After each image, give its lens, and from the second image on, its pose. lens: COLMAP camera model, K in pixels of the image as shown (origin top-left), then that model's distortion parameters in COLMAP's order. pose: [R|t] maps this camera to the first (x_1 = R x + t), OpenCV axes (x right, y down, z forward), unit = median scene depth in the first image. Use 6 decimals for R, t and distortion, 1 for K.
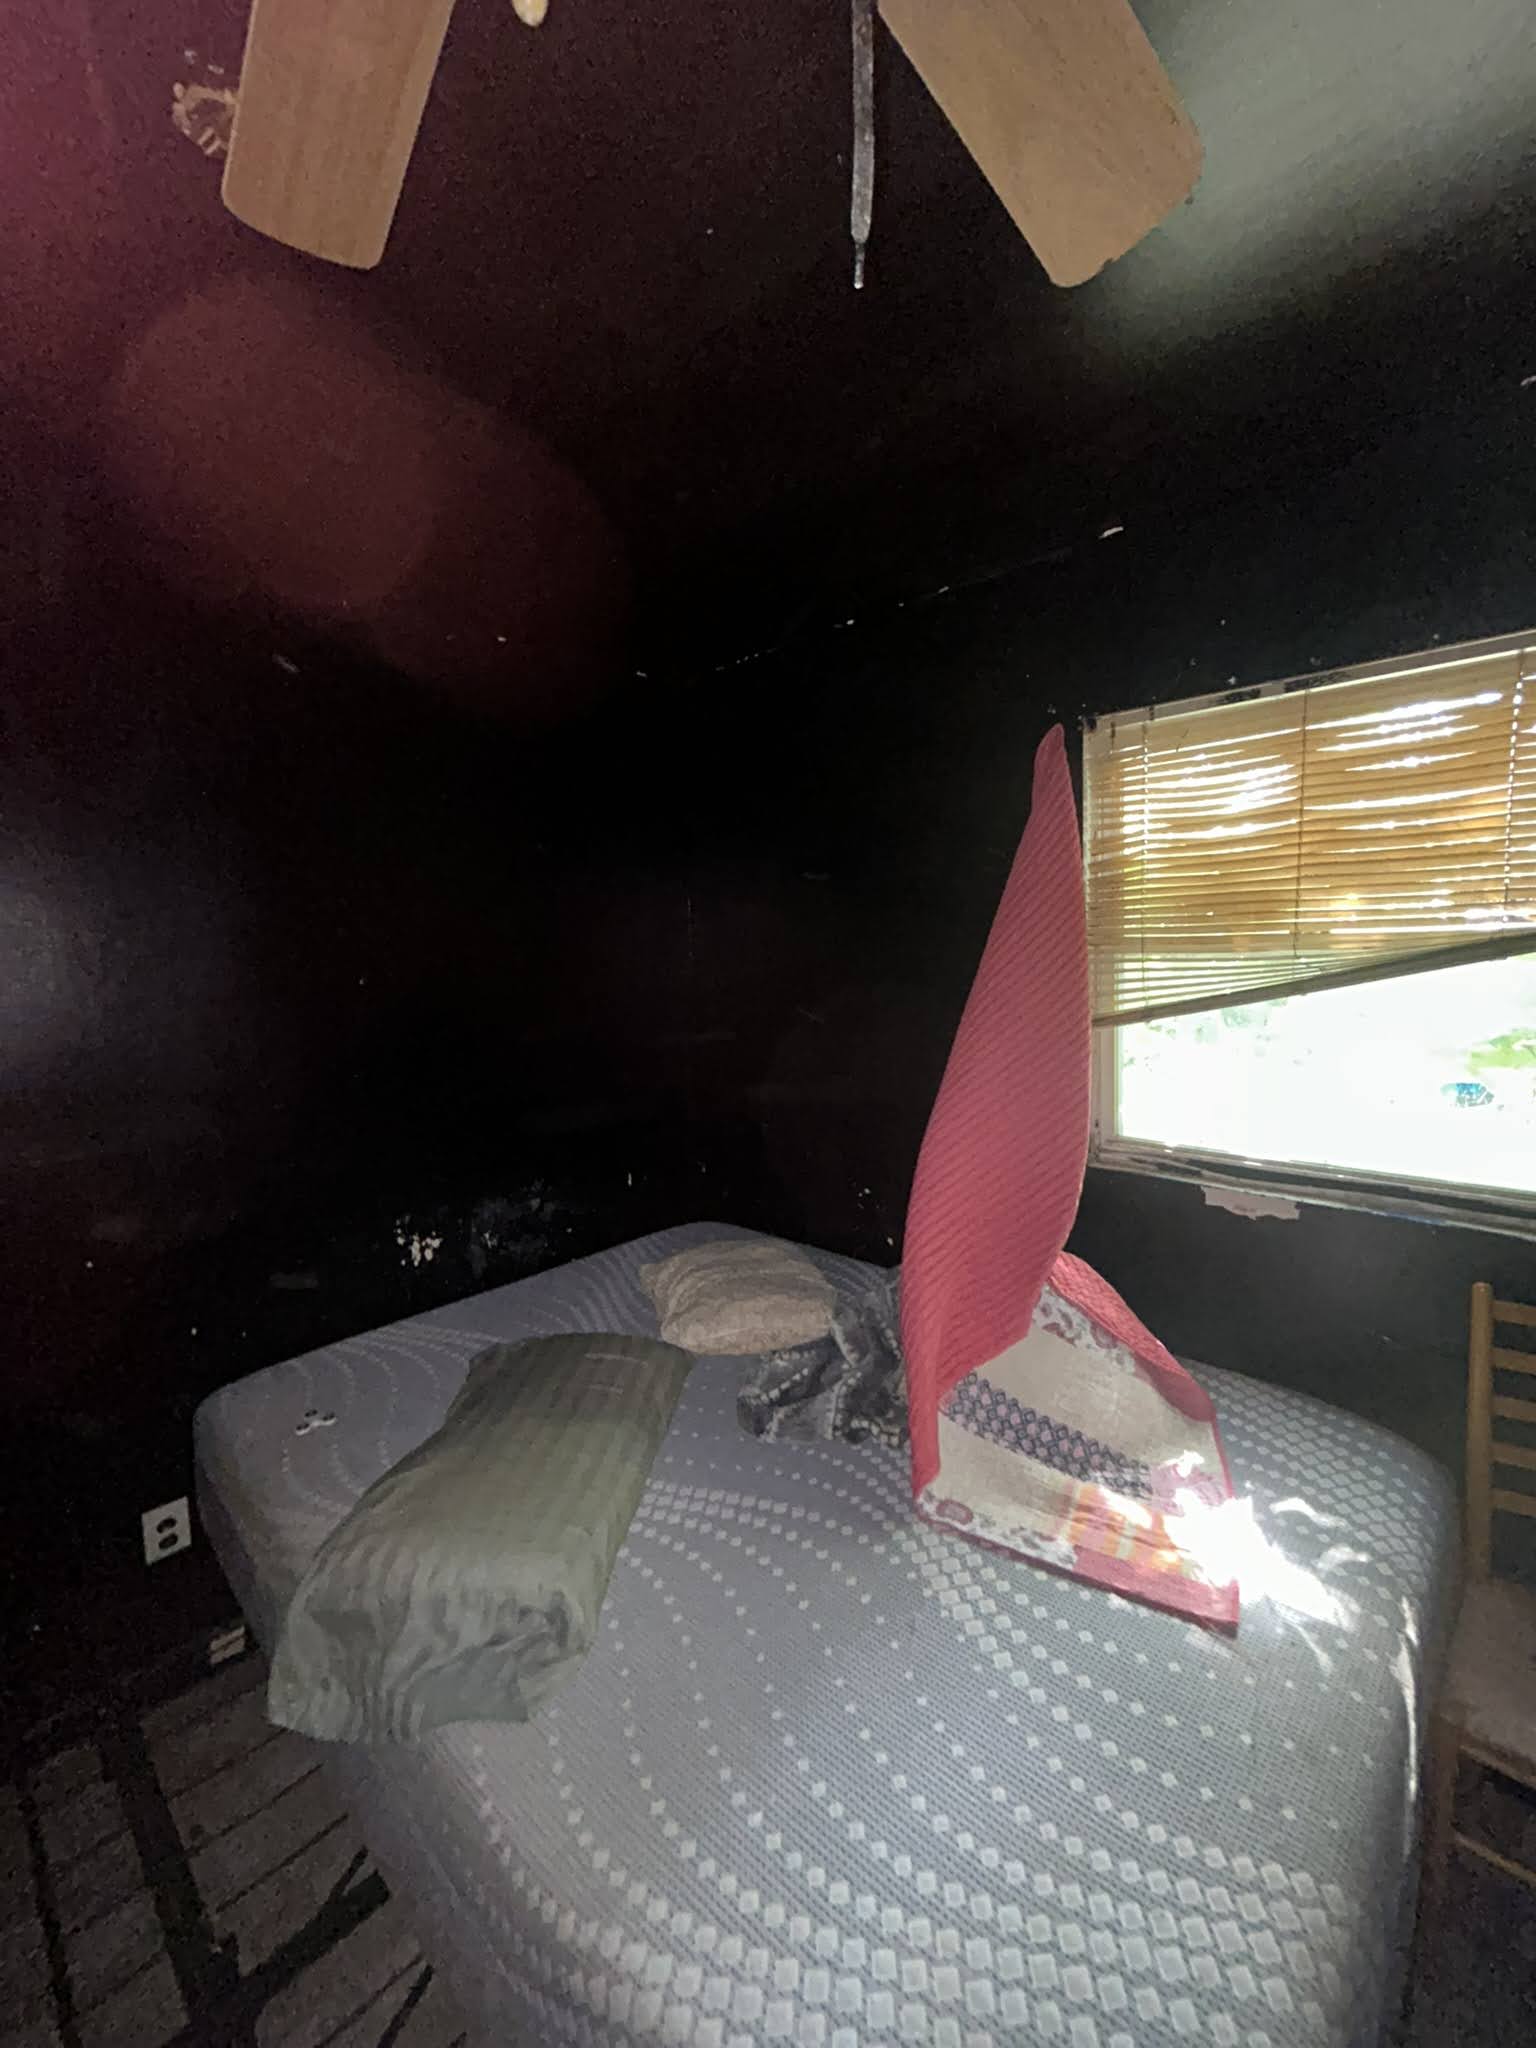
lens RADIAL K [[834.0, 0, 773.4], [0, 834.0, 1022.2], [0, 0, 1]] dist [-0.003503, 0.002220]
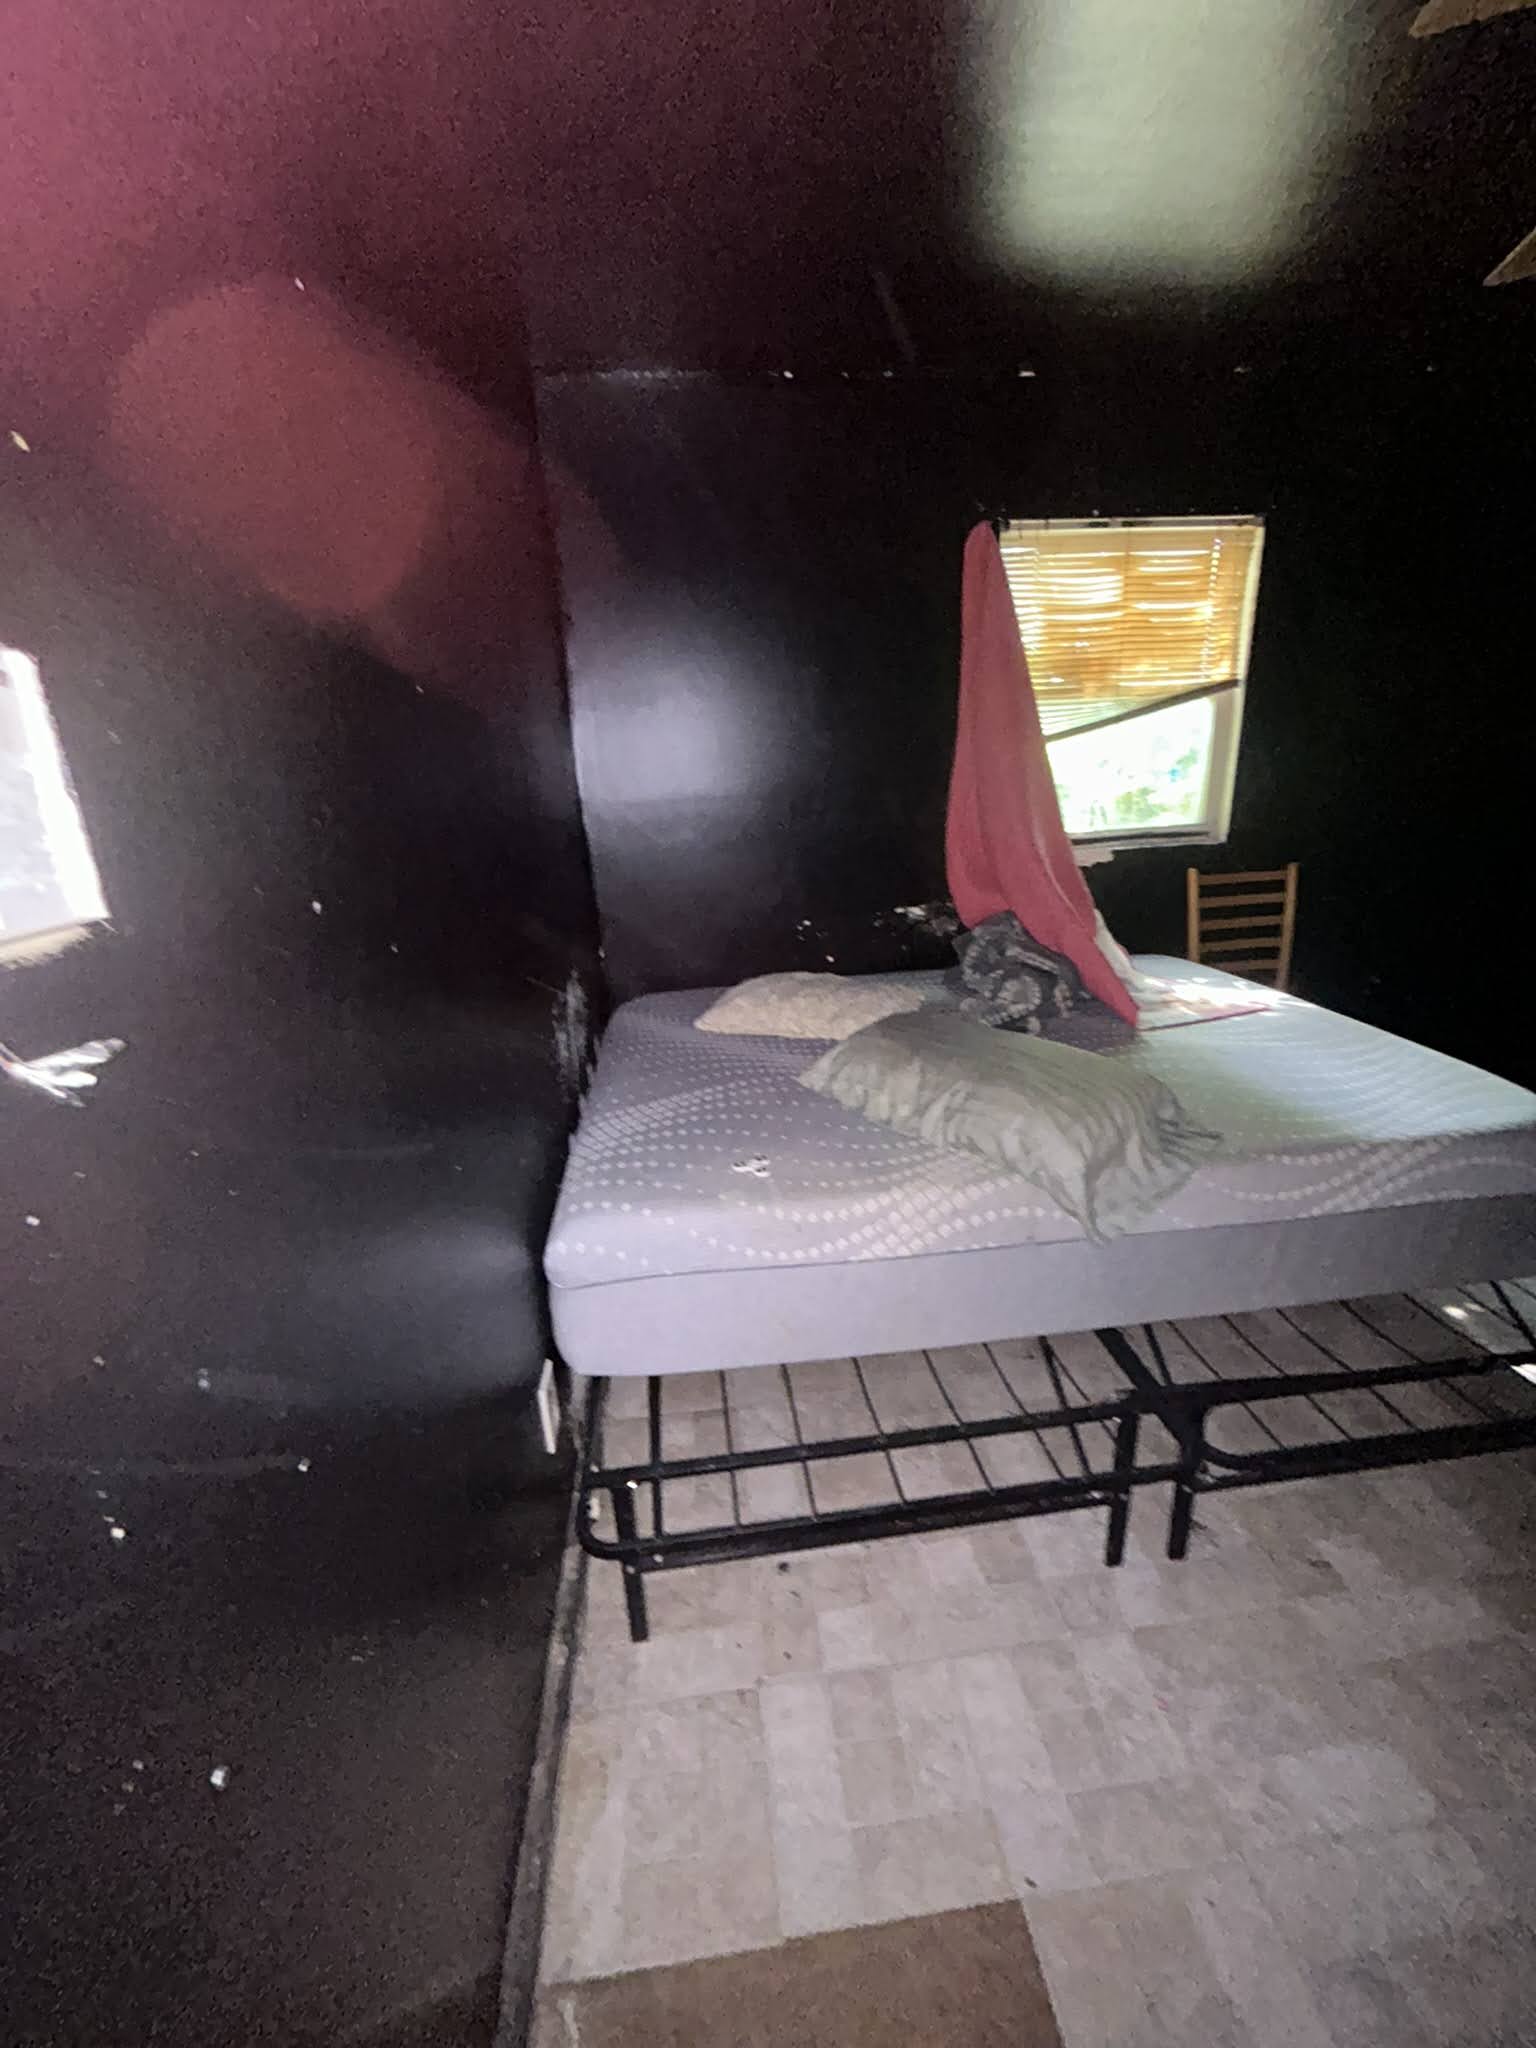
lens RADIAL K [[834.0, 0, 773.4], [0, 834.0, 1022.2], [0, 0, 1]] dist [-0.003503, 0.002220]
pose [[0.647490, -0.215790, 0.730884, -1.252808], [0.109886, 0.975487, 0.190660, 0.167526], [-0.754110, -0.043136, 0.655330, 0.406248]]
